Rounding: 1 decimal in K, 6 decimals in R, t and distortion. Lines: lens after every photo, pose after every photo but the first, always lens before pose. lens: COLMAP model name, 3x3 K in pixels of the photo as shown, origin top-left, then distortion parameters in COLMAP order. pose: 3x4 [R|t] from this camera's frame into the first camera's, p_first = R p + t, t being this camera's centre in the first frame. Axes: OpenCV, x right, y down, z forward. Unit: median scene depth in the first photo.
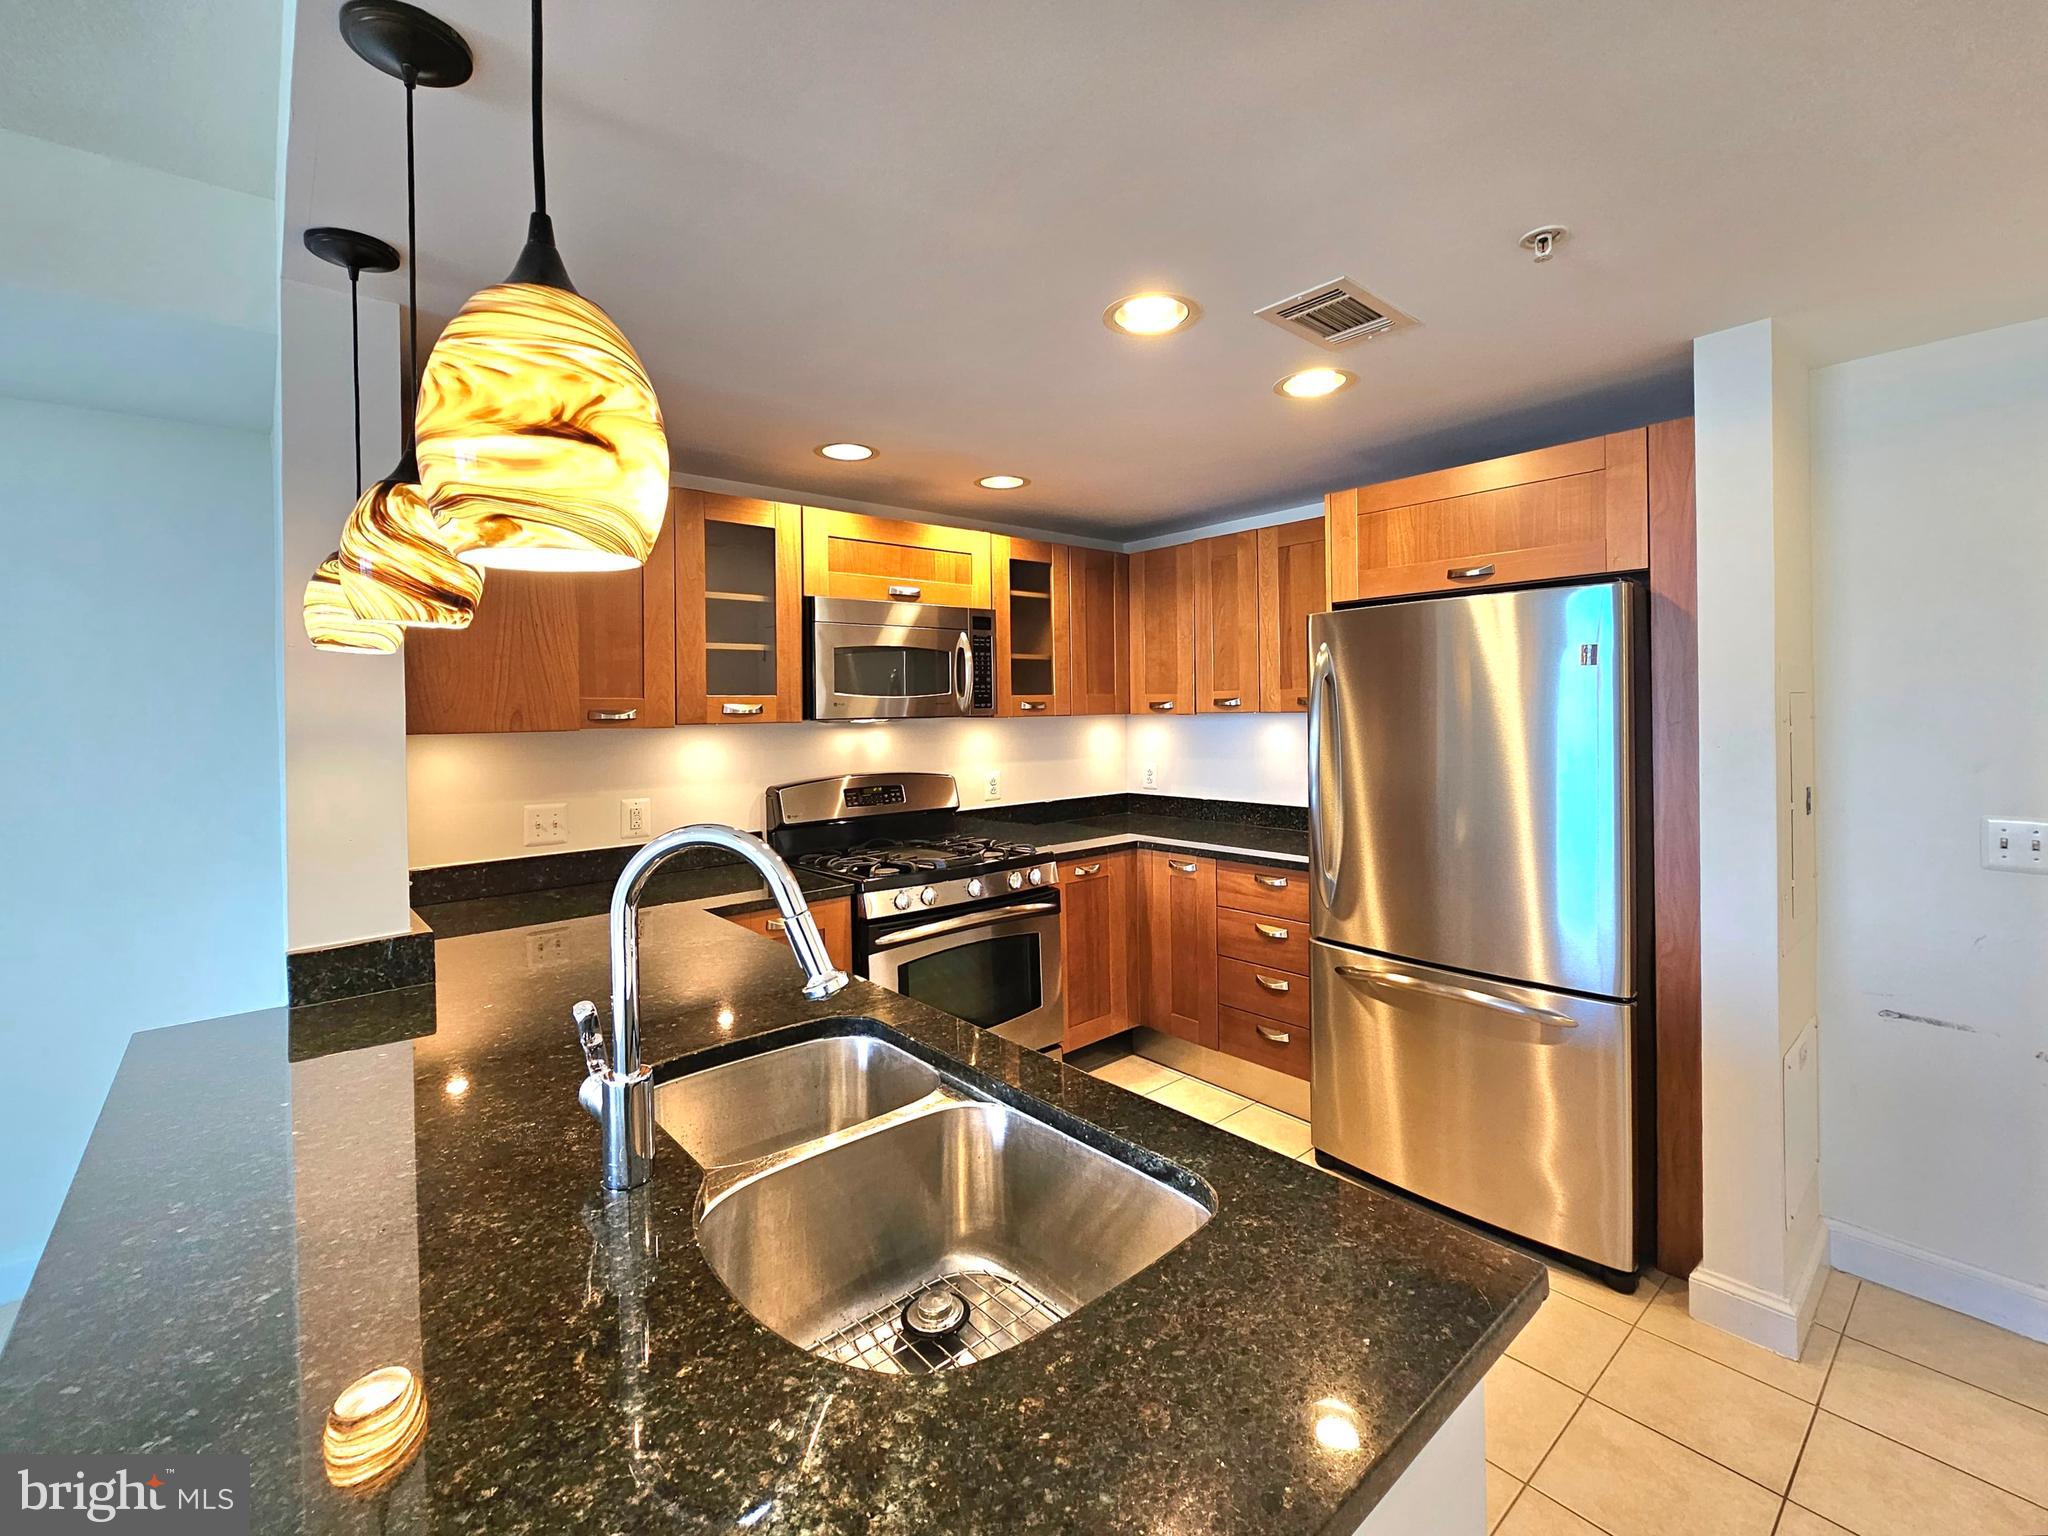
lens RADIAL K [[858.0, 0, 1018.5], [0, 858.0, 715.0], [0, 0, 1]] dist [-0.001248, -0.000206]
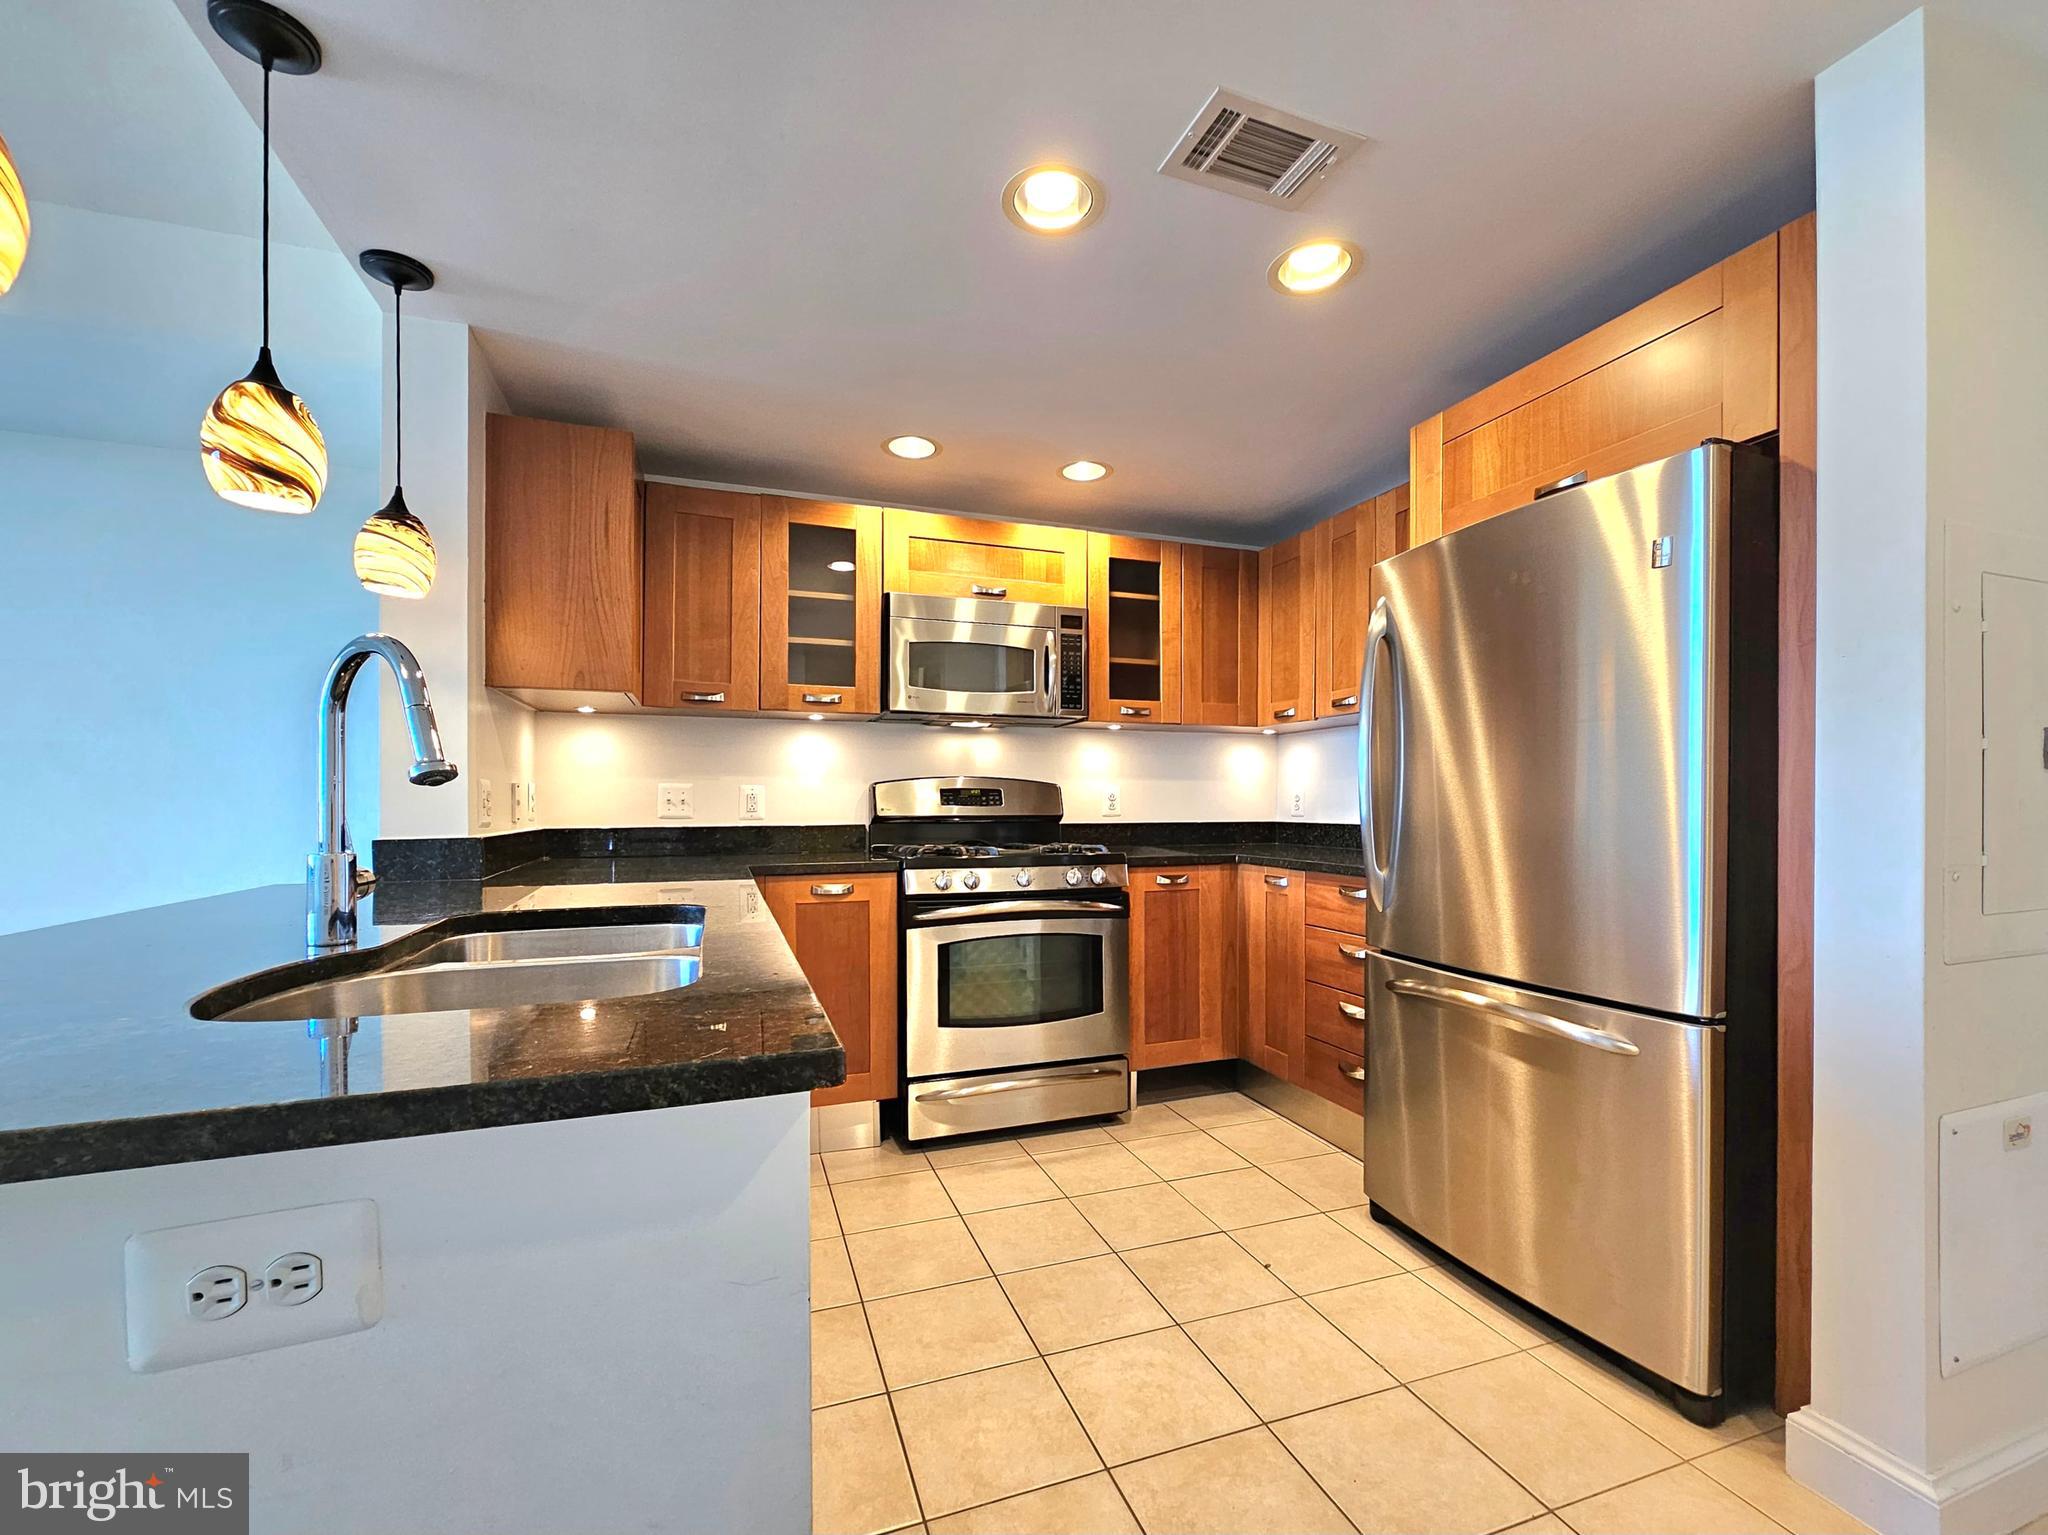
lens RADIAL K [[846.4, 0, 1053.0], [0, 846.4, 810.8], [0, 0, 1]] dist [-0.002004, -0.000624]
pose [[0.937822, 0.024970, -0.346218, 0.294341], [-0.025894, 0.999663, 0.001956, 0.113658], [0.346150, 0.007130, 0.938152, 0.090910]]
